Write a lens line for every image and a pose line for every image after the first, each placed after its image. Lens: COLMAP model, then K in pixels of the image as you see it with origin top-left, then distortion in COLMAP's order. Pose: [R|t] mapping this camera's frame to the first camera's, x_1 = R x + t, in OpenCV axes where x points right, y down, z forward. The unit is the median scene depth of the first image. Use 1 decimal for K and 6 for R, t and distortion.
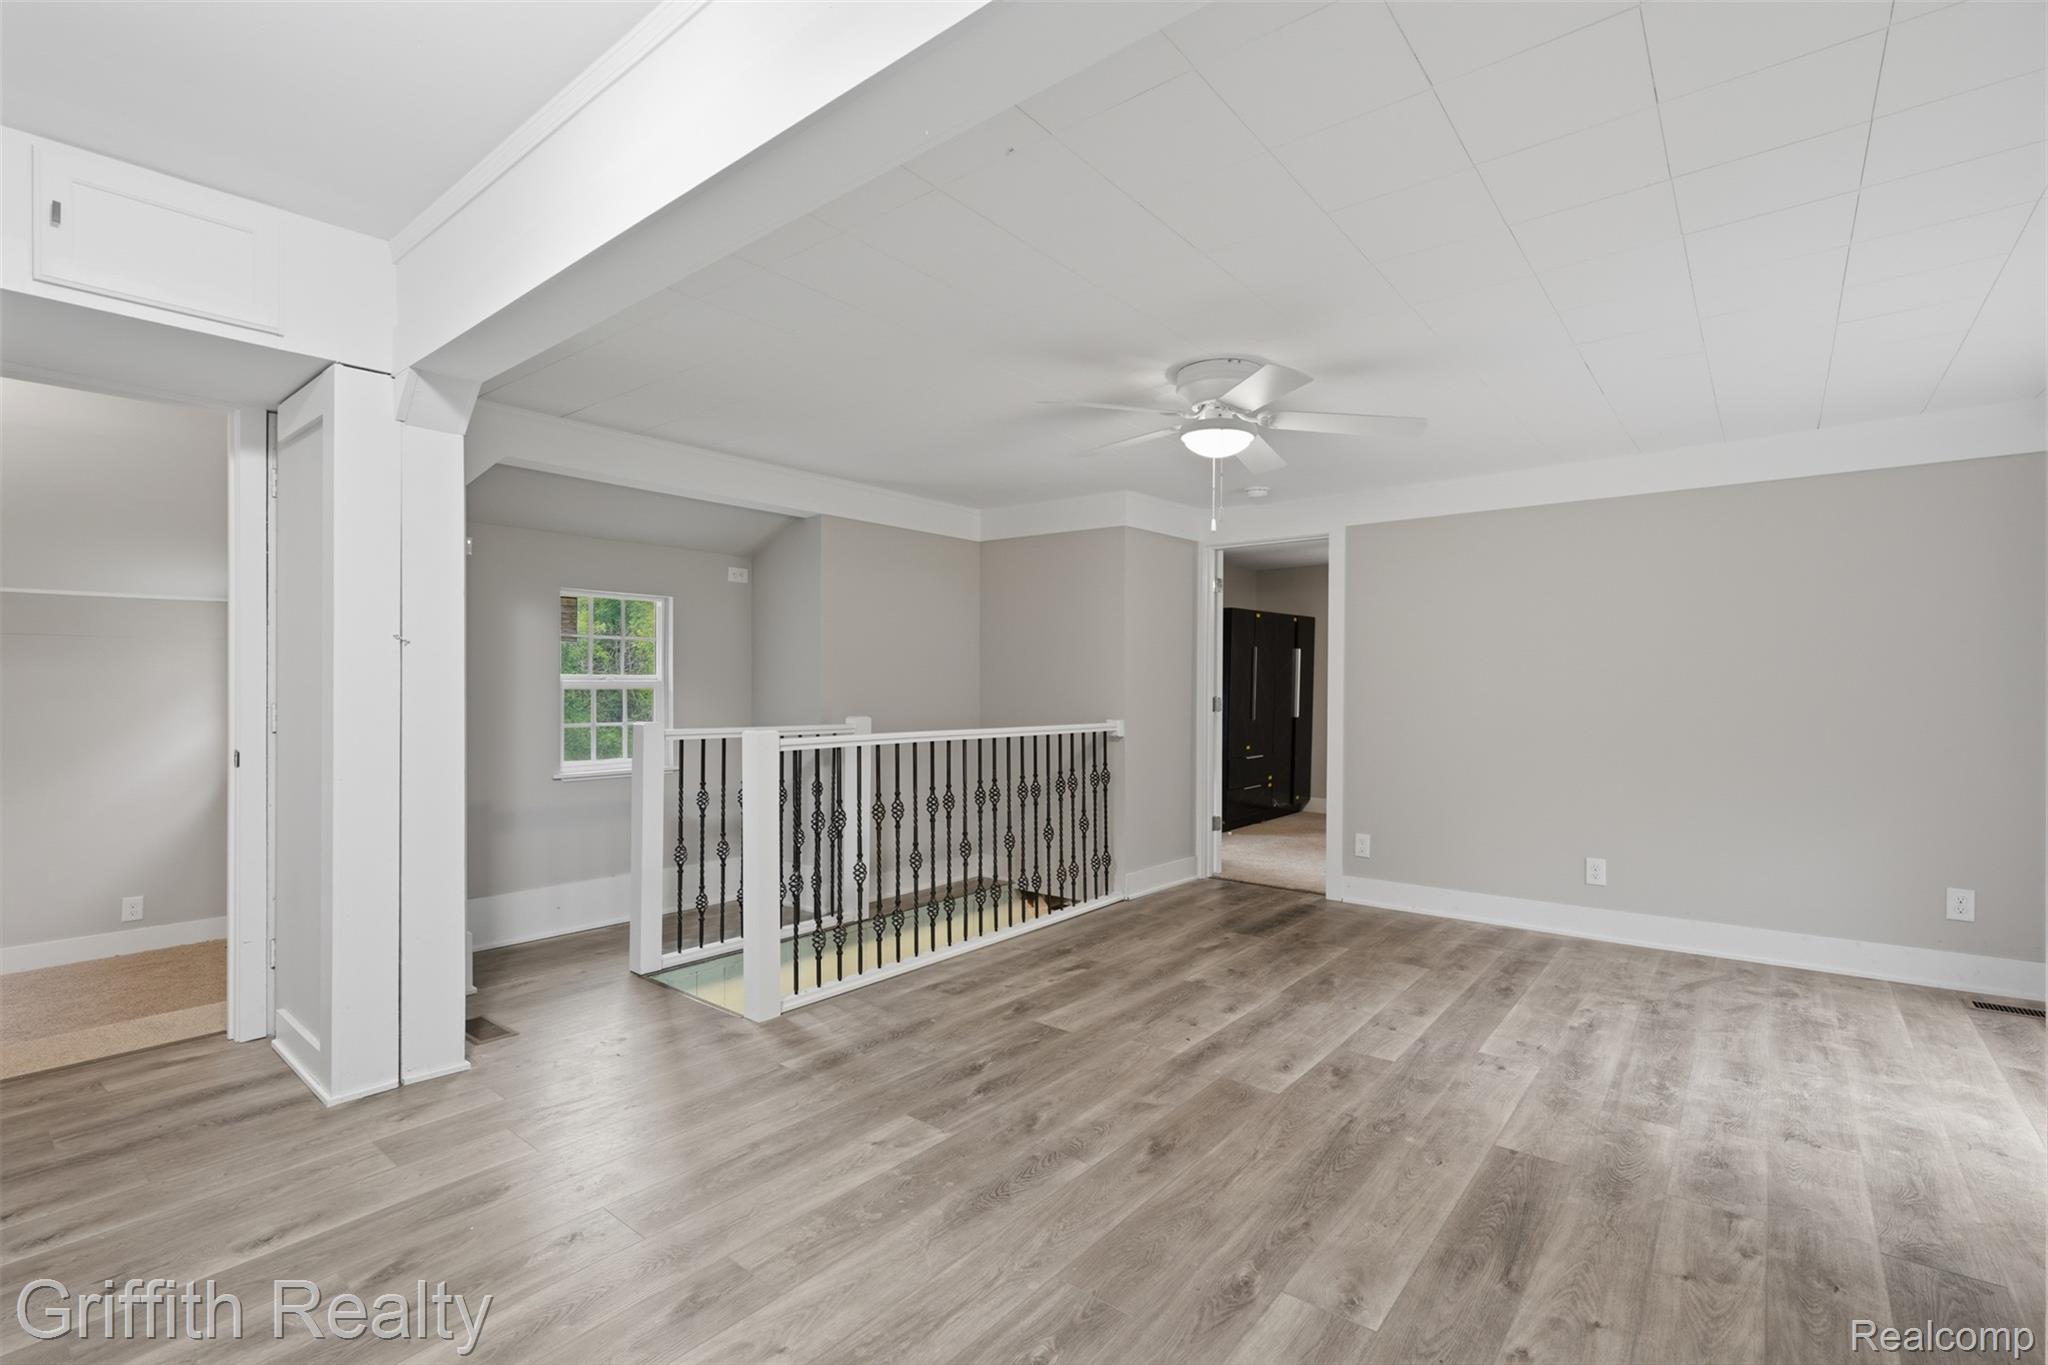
lens RADIAL K [[923.8, 0, 1022.8], [0, 923.8, 683.1], [0, 0, 1]] dist [-0.001142, 0.001223]
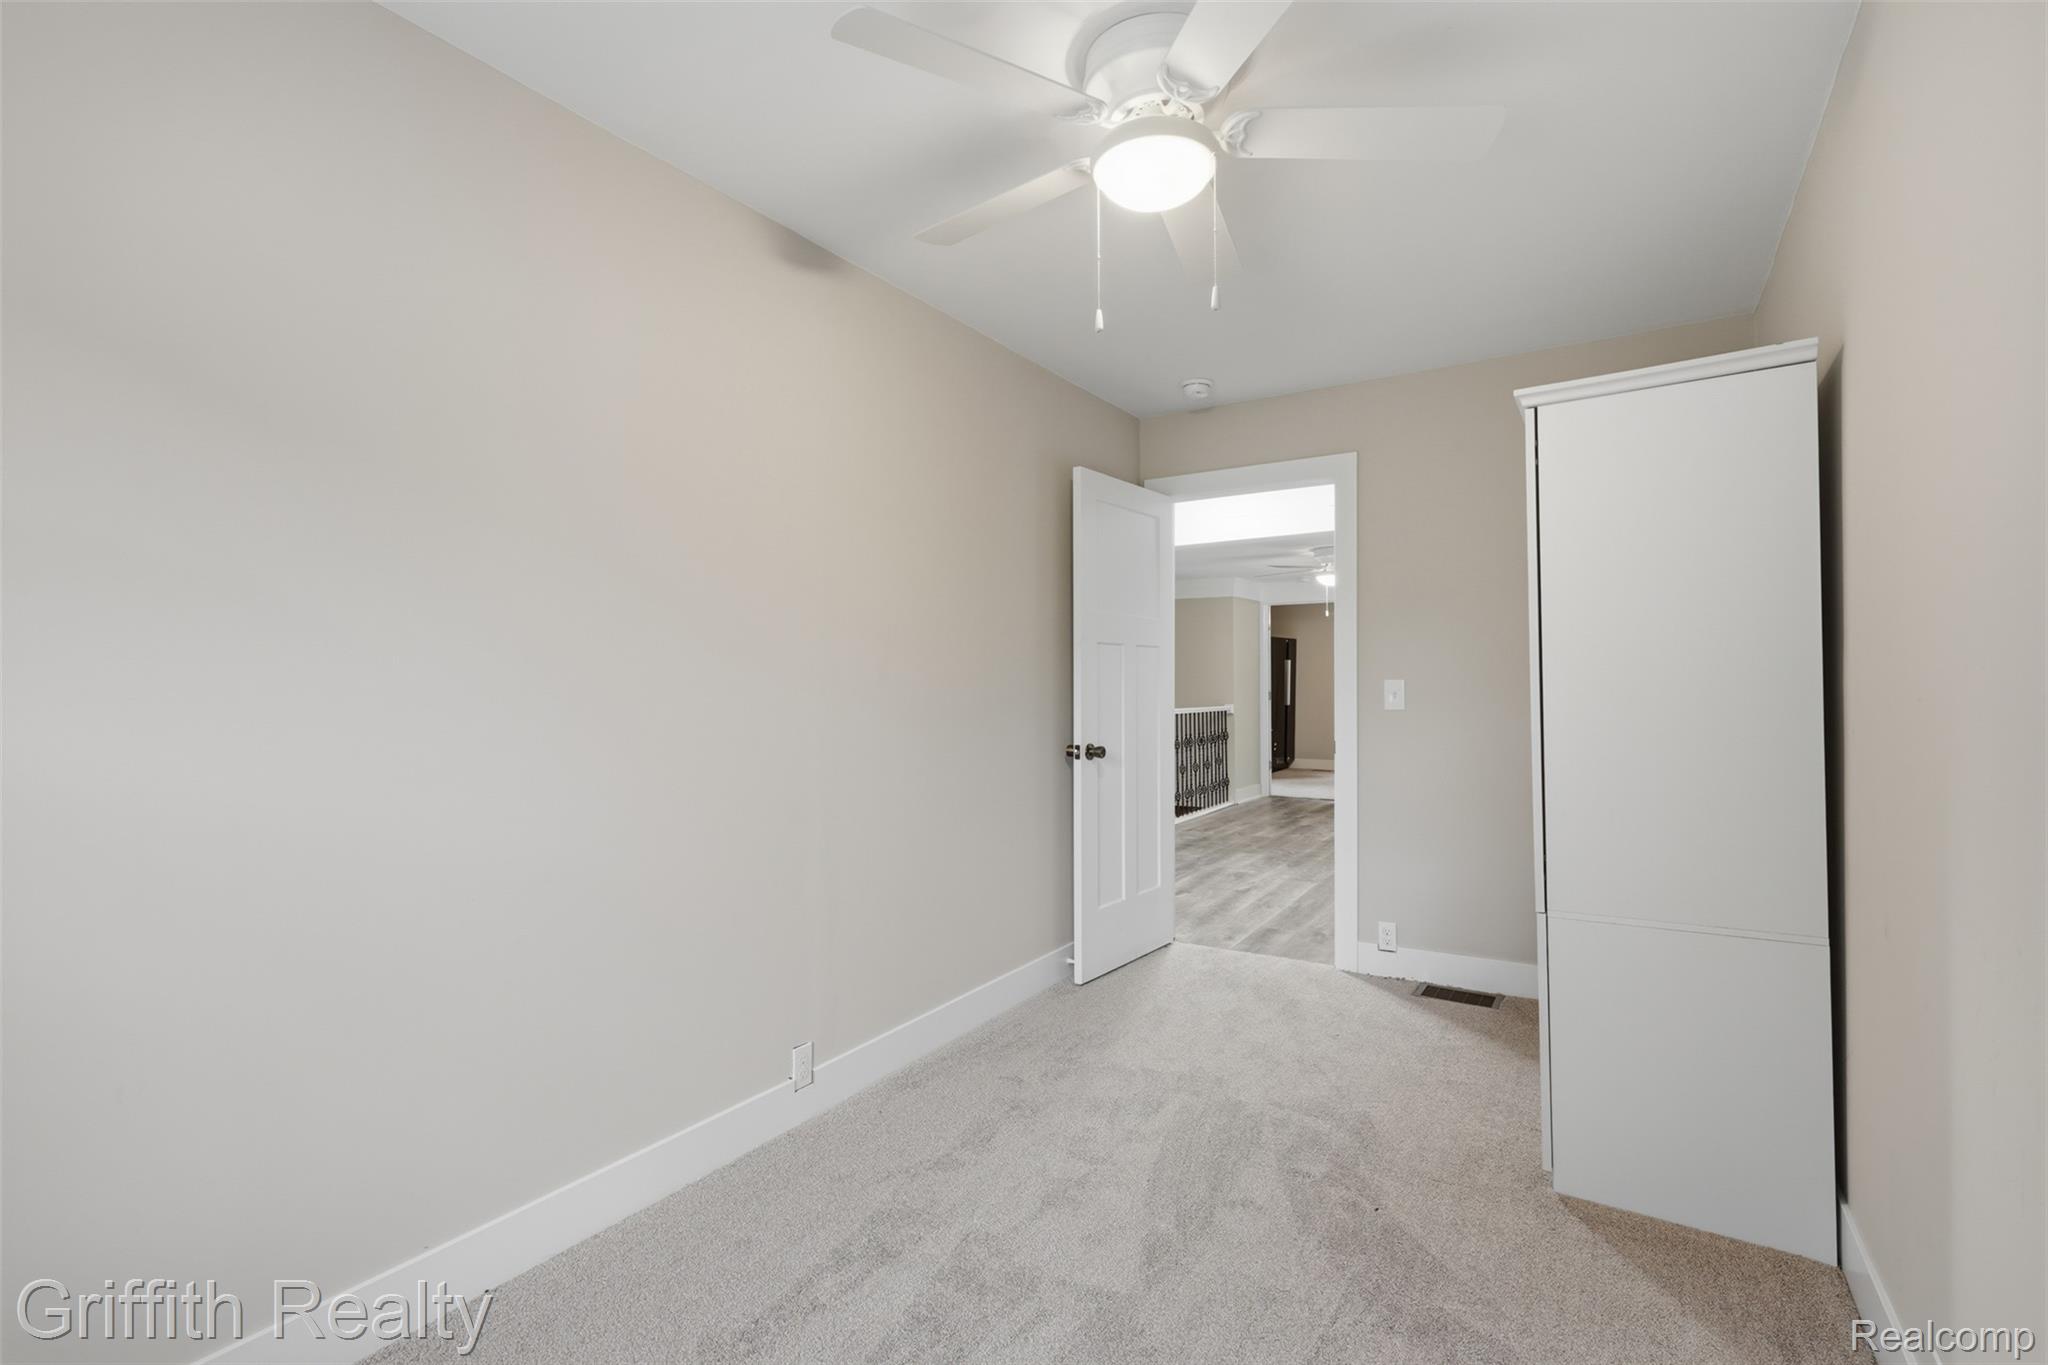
lens RADIAL K [[923.8, 0, 1023.4], [0, 923.8, 681.6], [0, 0, 1]] dist [-0.001142, 0.001223]
pose [[0.992312, -0.010602, 0.123310, -0.512124], [0.011051, 0.999935, -0.002960, -0.003260], [-0.123270, 0.004300, 0.992364, -0.723432]]
